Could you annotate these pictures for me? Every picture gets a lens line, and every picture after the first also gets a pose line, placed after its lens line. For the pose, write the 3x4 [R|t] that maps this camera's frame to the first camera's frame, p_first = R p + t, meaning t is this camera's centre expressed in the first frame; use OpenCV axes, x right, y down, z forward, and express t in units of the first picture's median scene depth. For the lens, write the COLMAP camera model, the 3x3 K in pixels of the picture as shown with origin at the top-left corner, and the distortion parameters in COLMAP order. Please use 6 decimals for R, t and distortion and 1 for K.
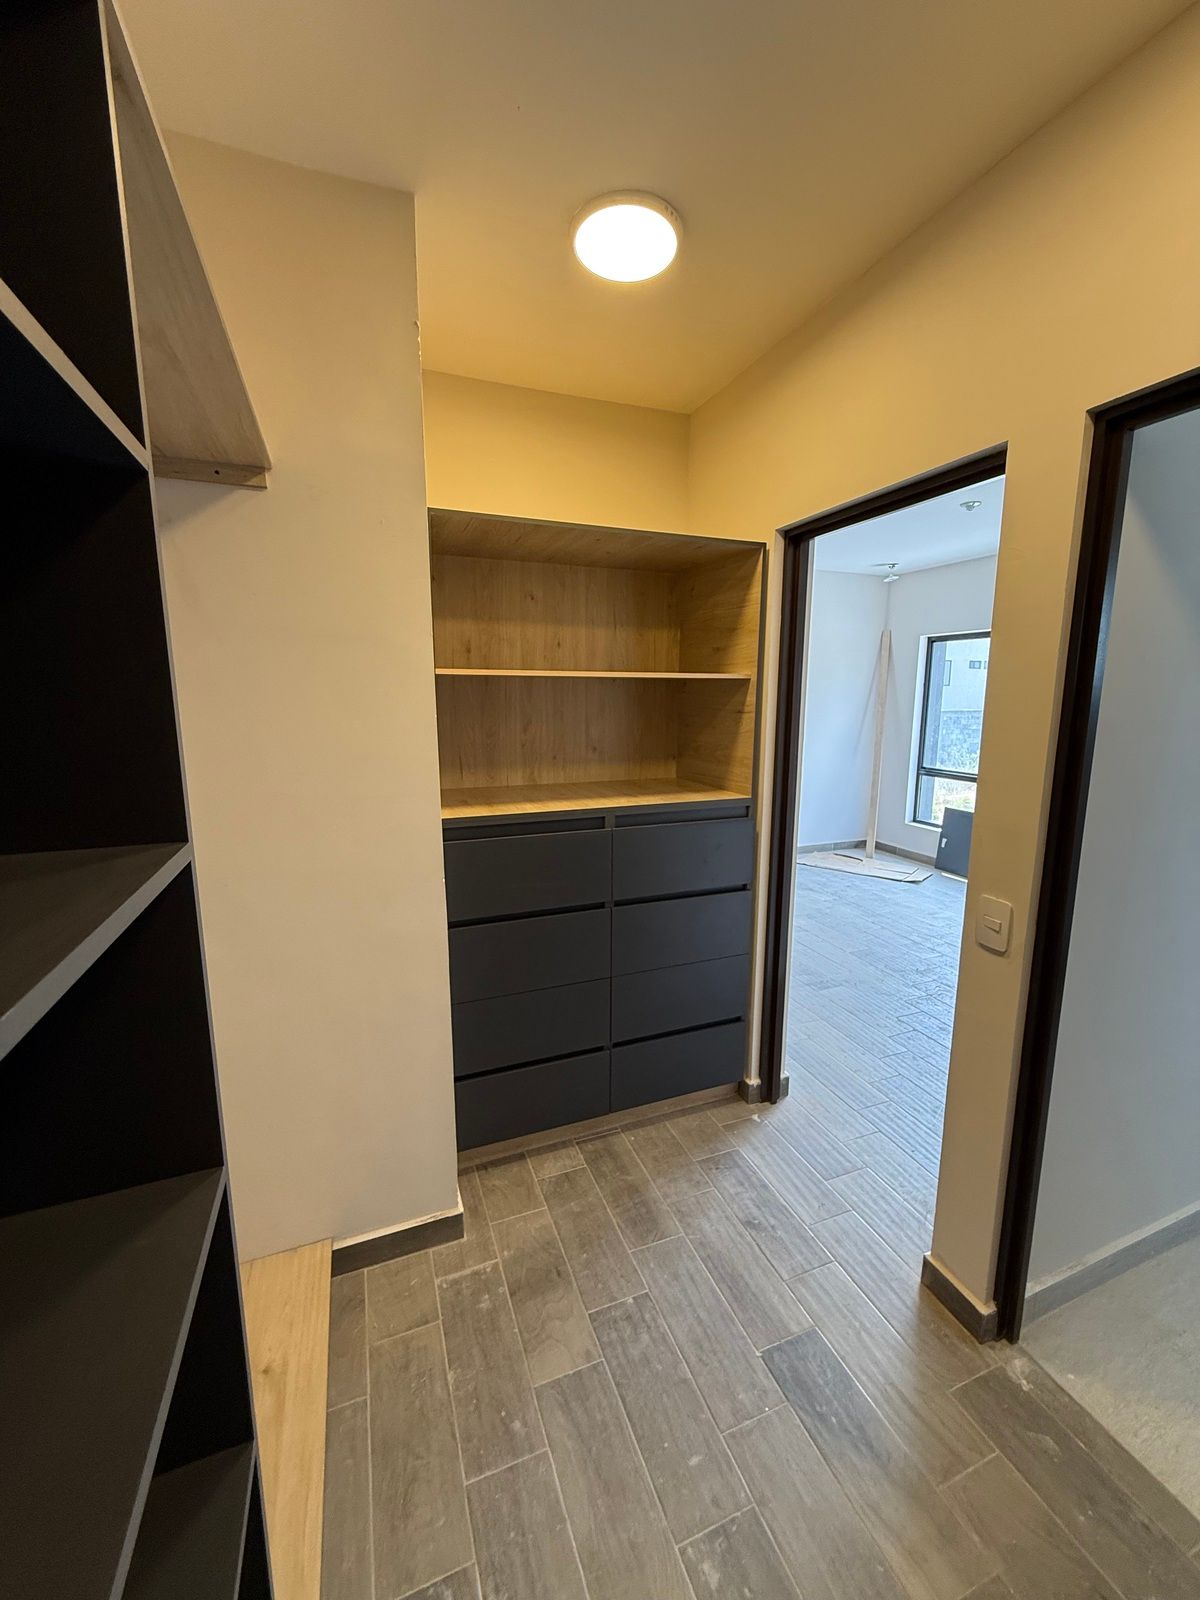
lens RADIAL K [[639.0, 0, 602.4], [0, 639.0, 797.2], [0, 0, 1]] dist [0.002188, 0.000007]
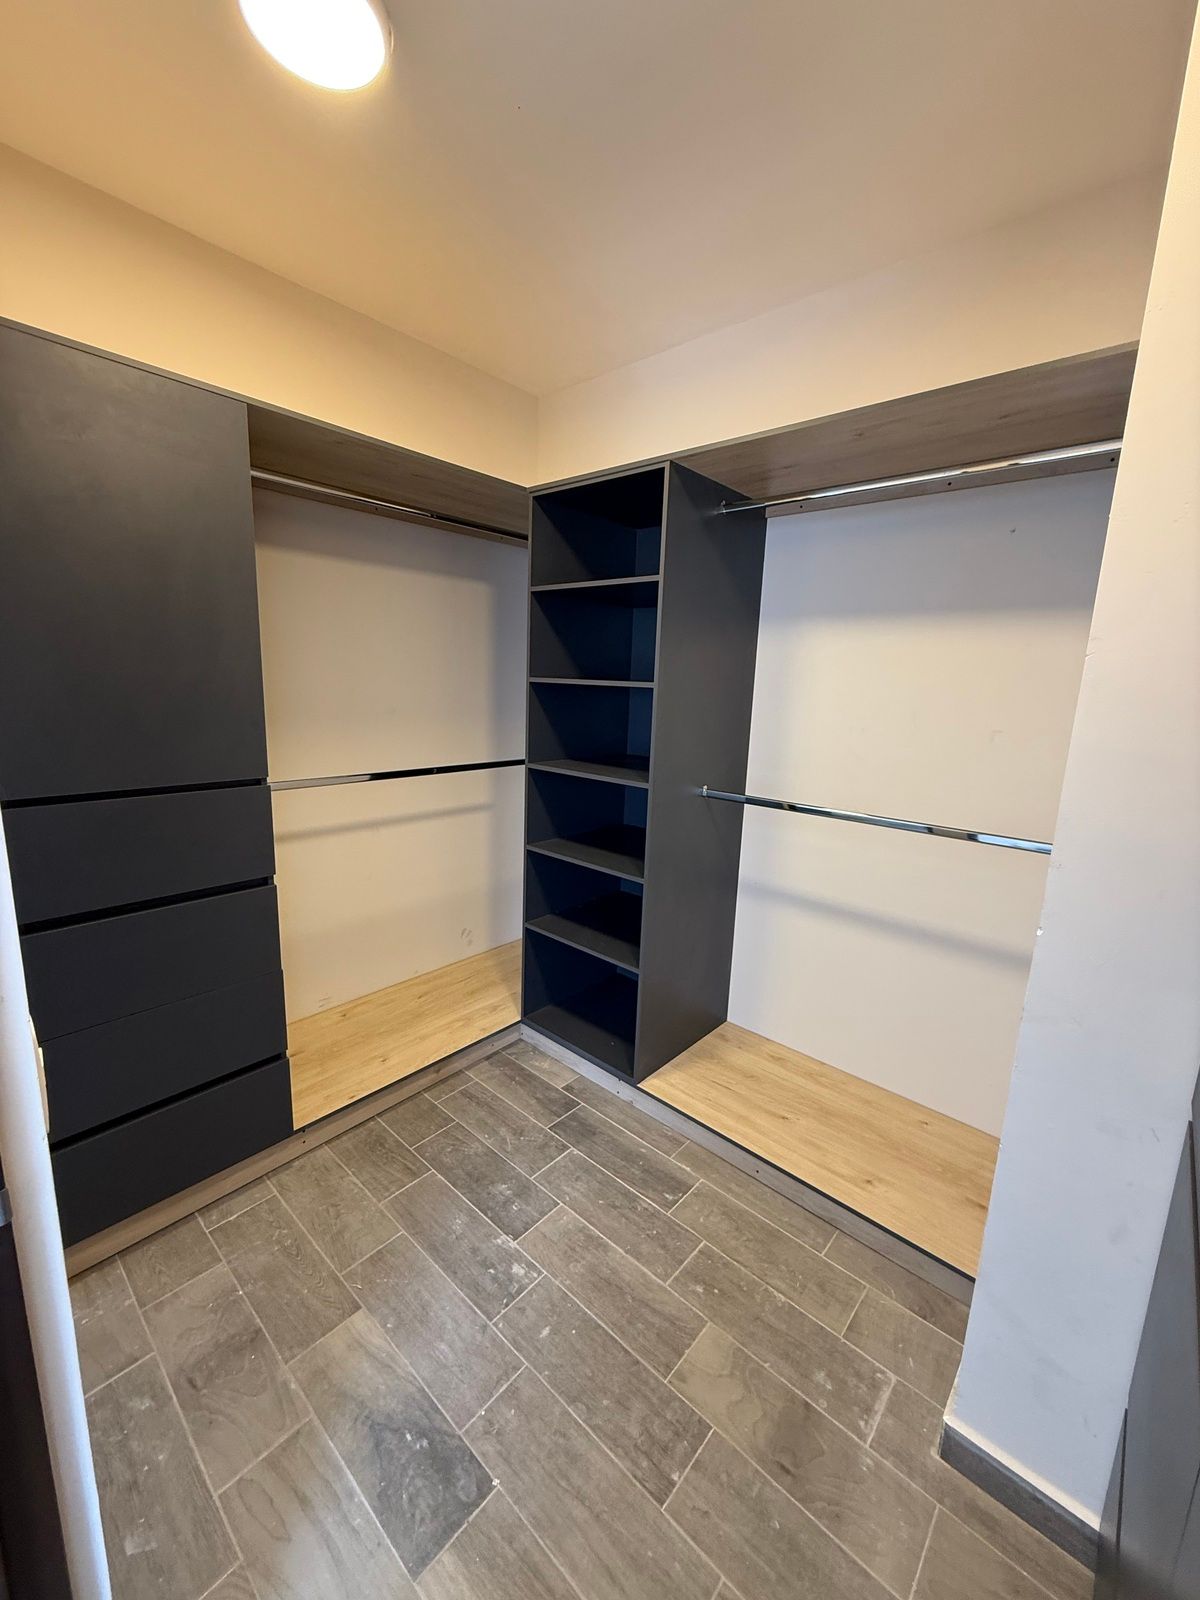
lens RADIAL K [[639.0, 0, 603.9], [0, 639.0, 800.7], [0, 0, 1]] dist [0.002188, 0.000007]
pose [[-0.889205, 0.056728, -0.453978, 0.440786], [-0.109903, 0.936742, 0.332320, -0.162565], [0.444112, 0.345394, -0.826721, 1.442371]]
